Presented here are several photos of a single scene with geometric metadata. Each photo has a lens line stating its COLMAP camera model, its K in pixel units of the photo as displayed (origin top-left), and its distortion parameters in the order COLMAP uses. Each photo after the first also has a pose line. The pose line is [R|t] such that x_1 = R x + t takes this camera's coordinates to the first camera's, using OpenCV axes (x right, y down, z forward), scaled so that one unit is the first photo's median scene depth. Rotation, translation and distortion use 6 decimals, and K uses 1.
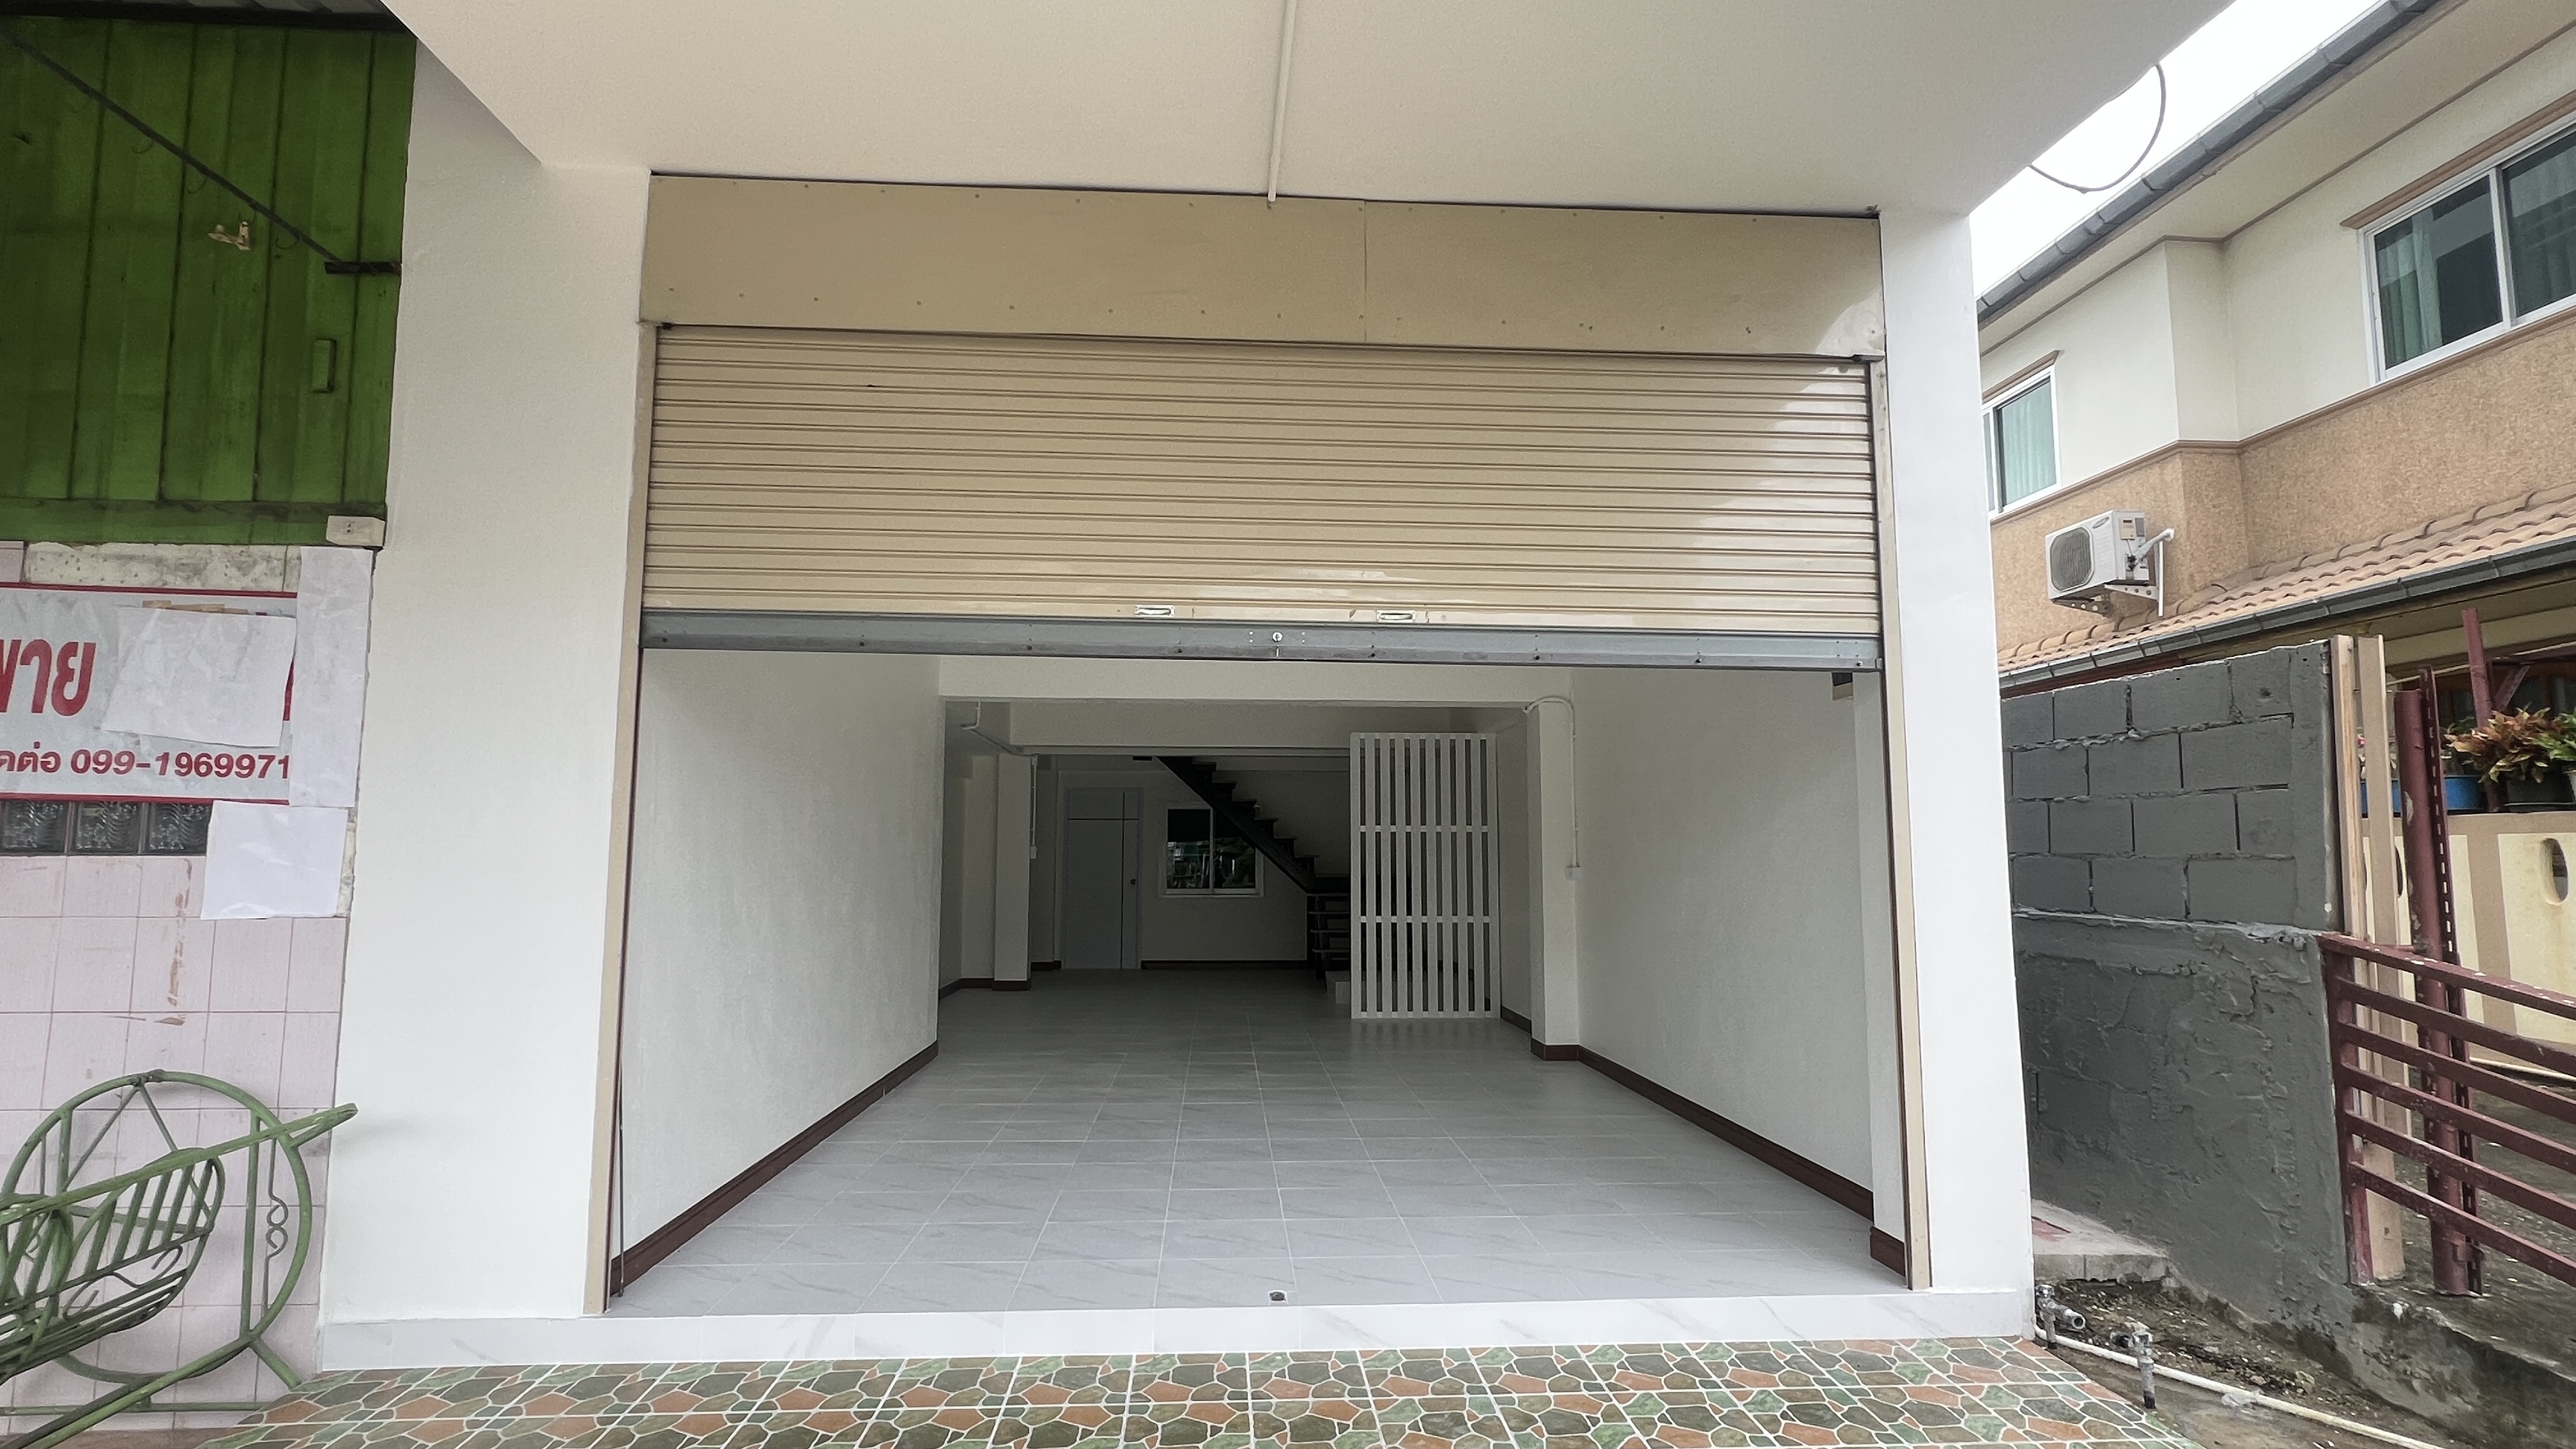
lens RADIAL K [[1215.9, 0, 1288.0], [0, 1215.9, 724.5], [0, 0, 1]] dist [0.012870, -0.000029]
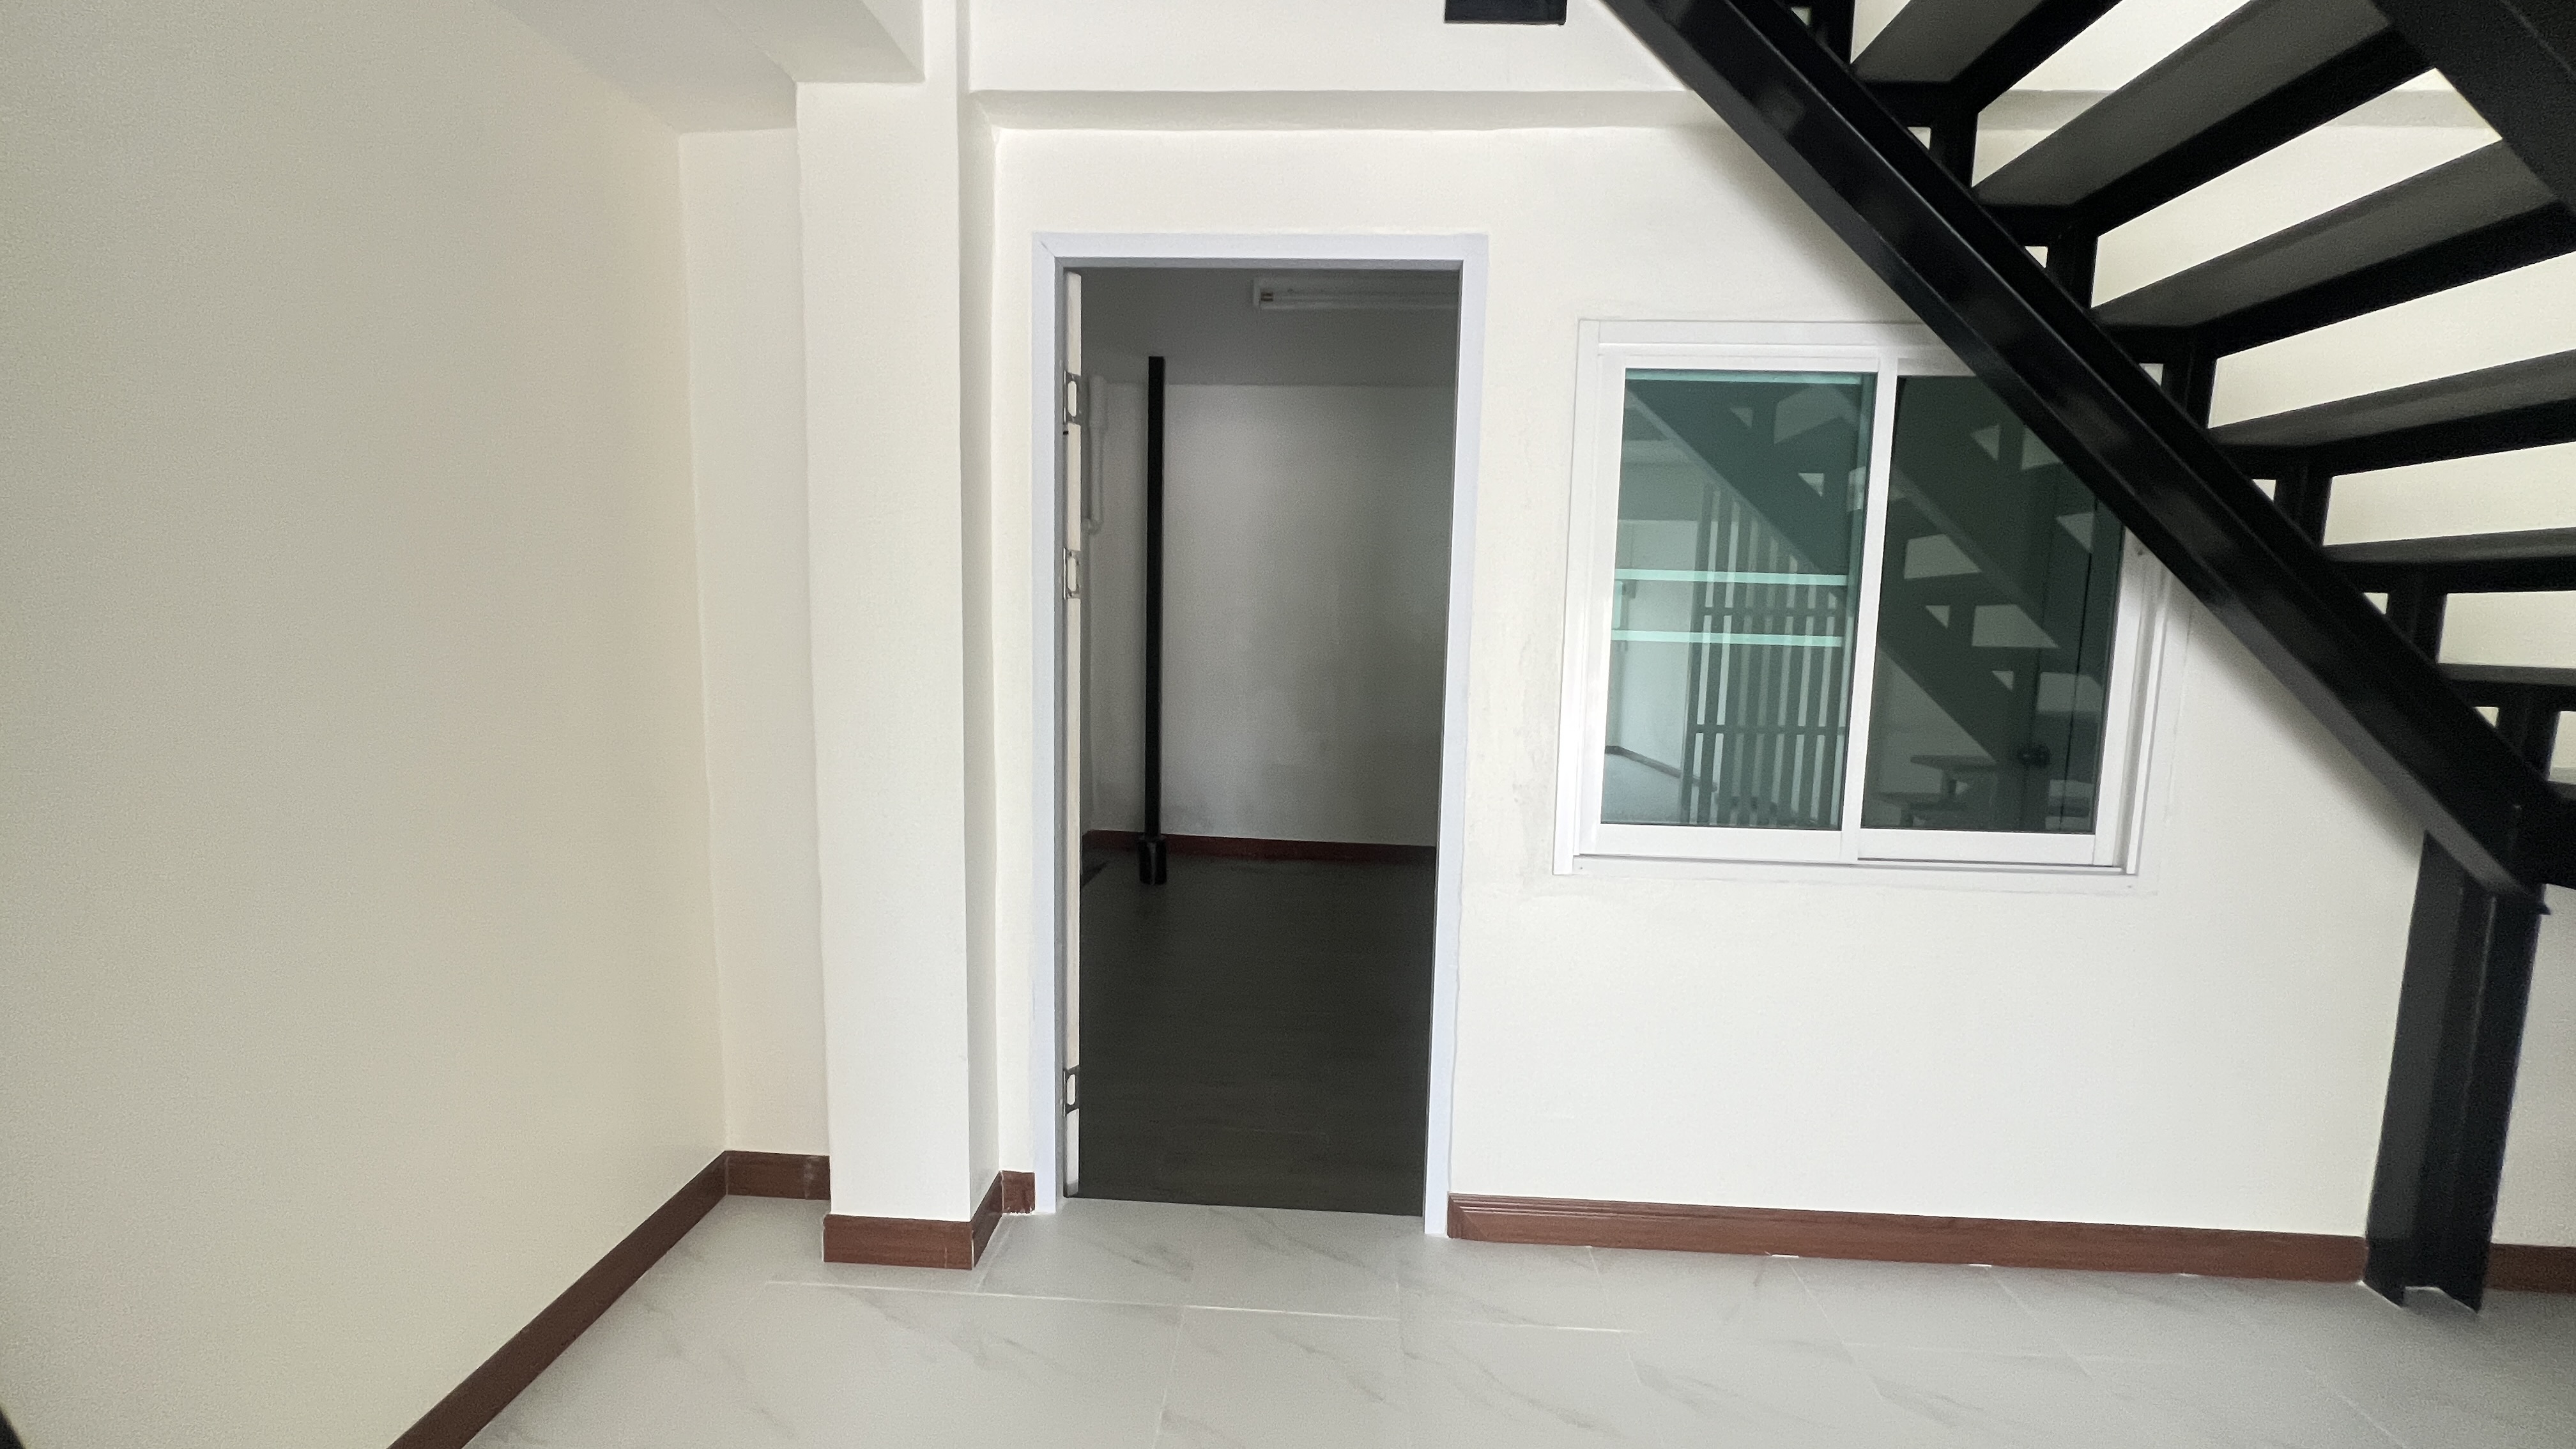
lens RADIAL K [[1034.7, 0, 1293.0], [0, 1034.7, 730.5], [0, 0, 1]] dist [-0.000331, -0.000100]
pose [[0.996684, 0.028398, -0.076252, -0.186614], [-0.011337, 0.976445, 0.215469, 0.124983], [0.080575, -0.213890, 0.973529, 1.194759]]
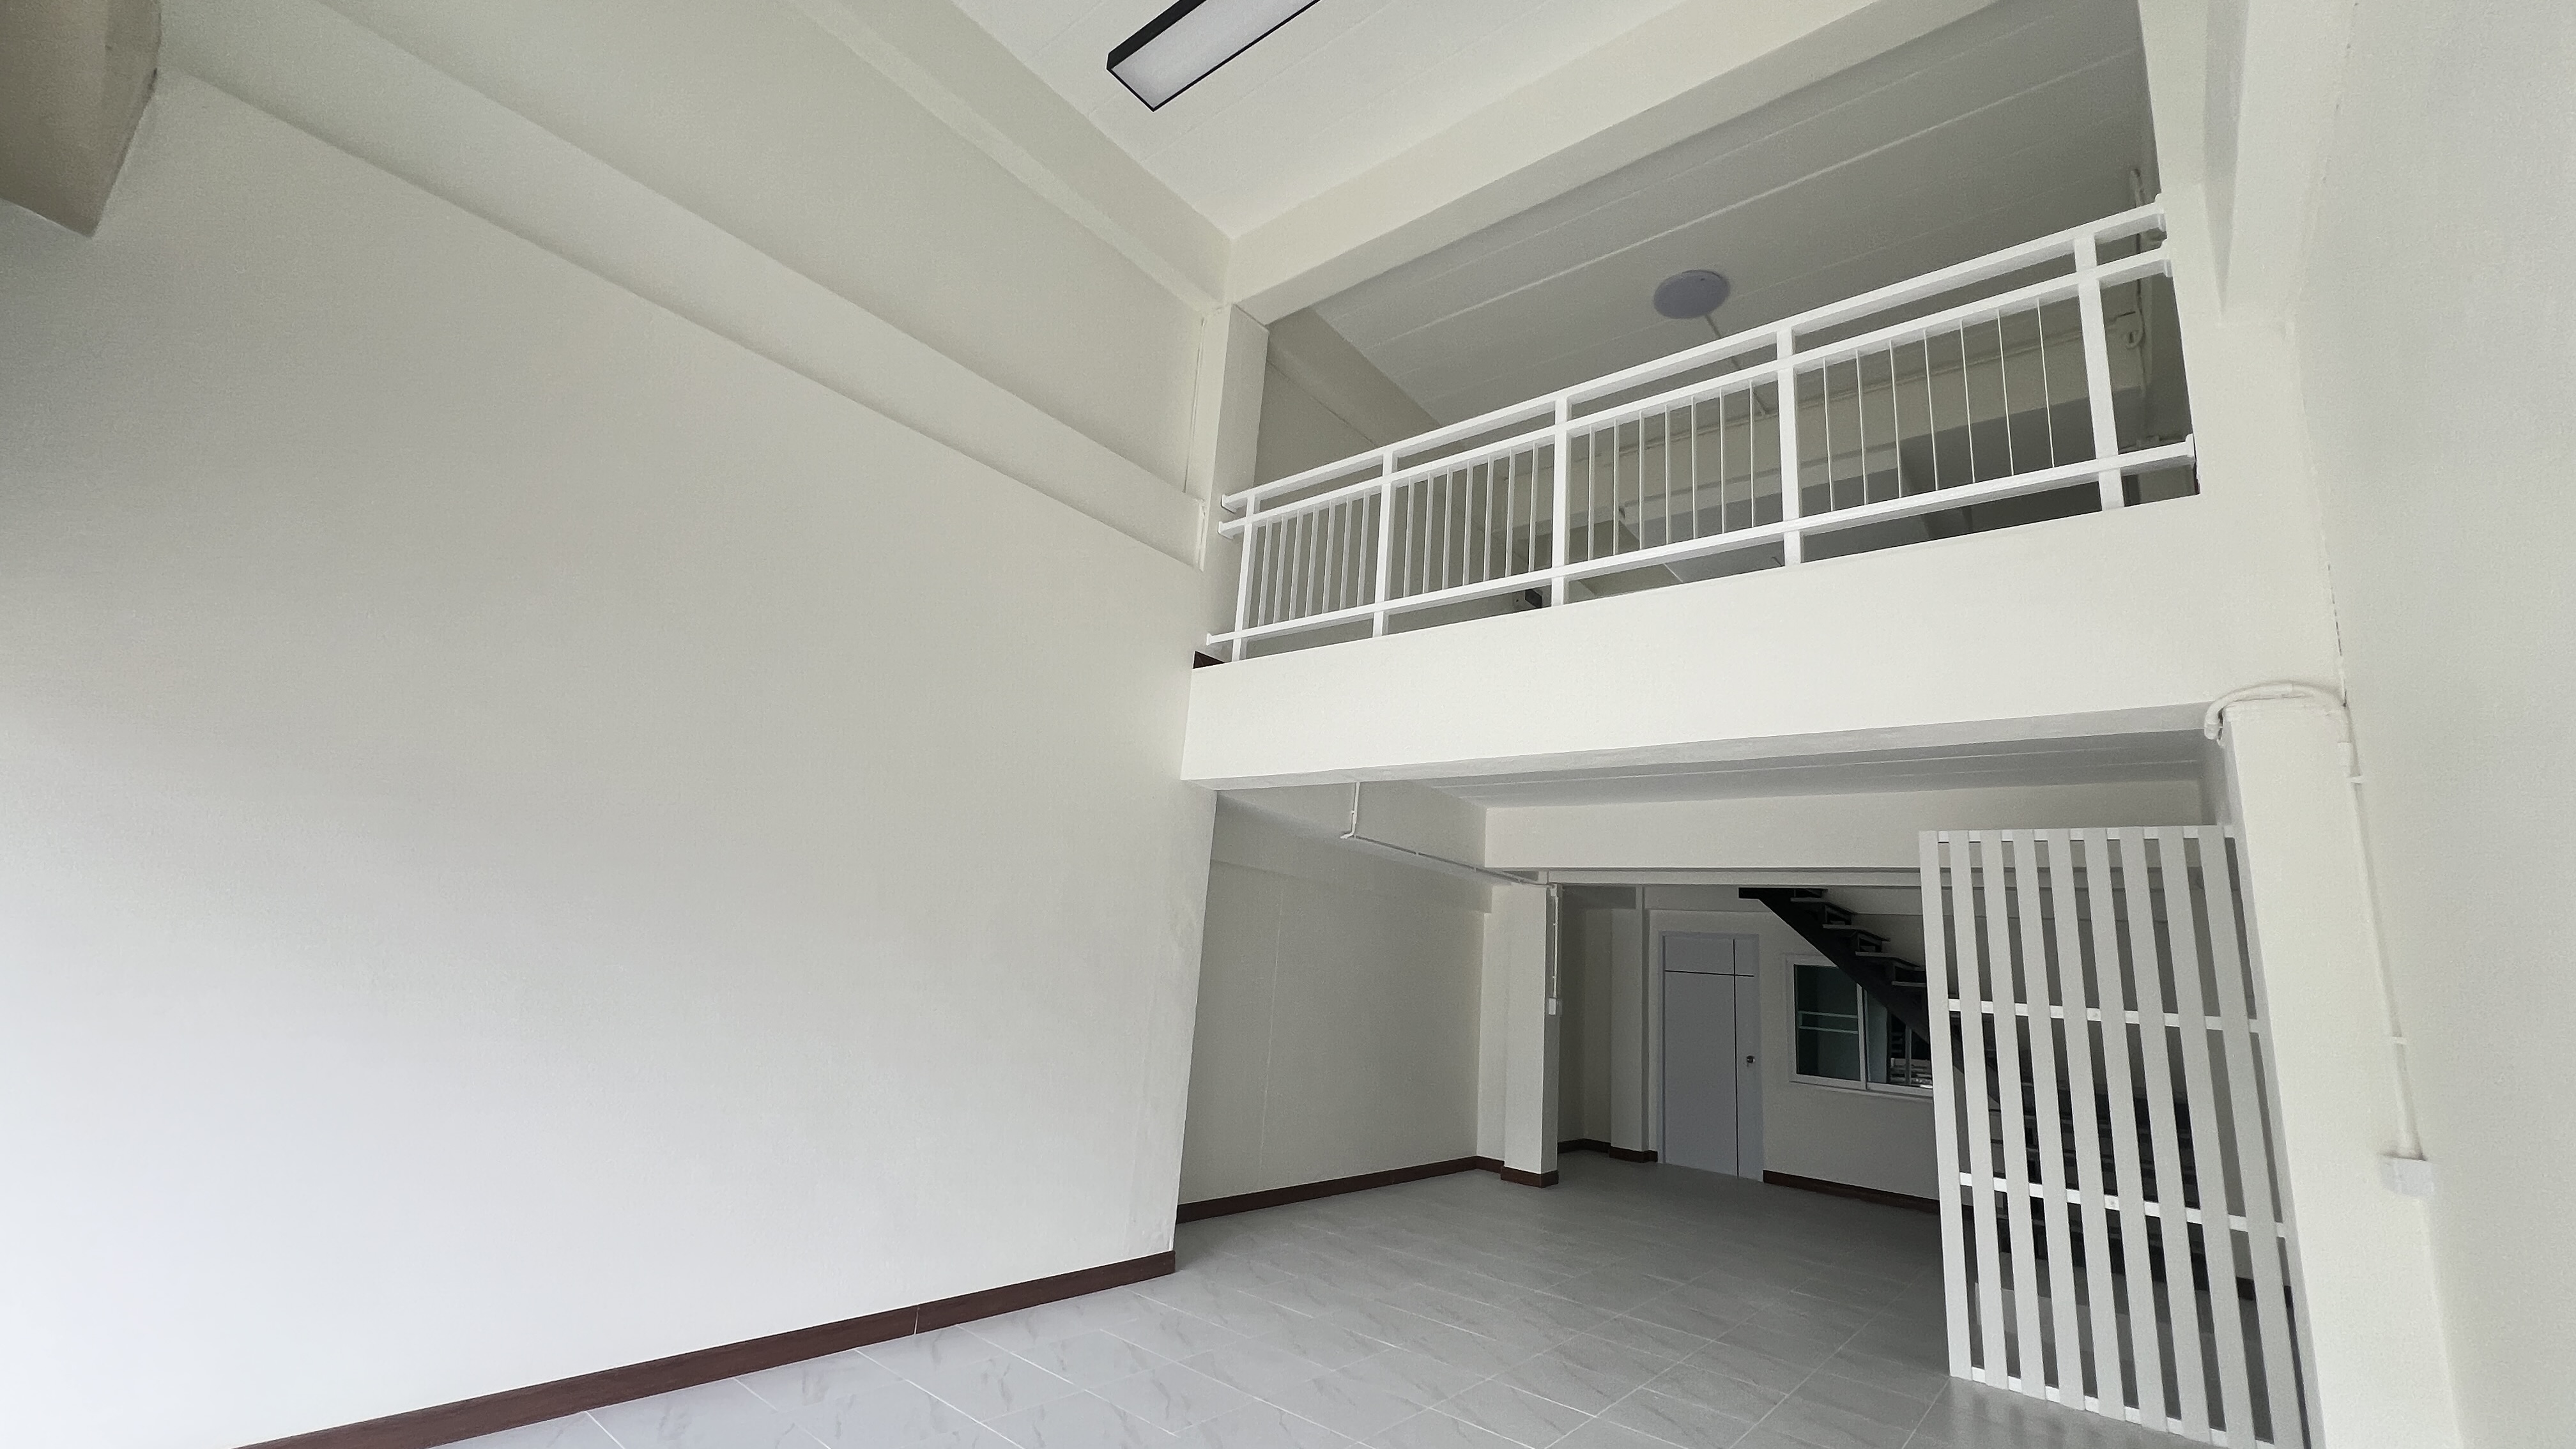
lens RADIAL K [[1034.7, 0, 1293.0], [0, 1034.7, 730.5], [0, 0, 1]] dist [-0.000331, -0.000100]
pose [[0.737742, -0.097283, -0.668036, 0.163311], [-0.005308, 0.988696, -0.149842, 0.034148], [0.675061, 0.114091, 0.728886, 0.437404]]
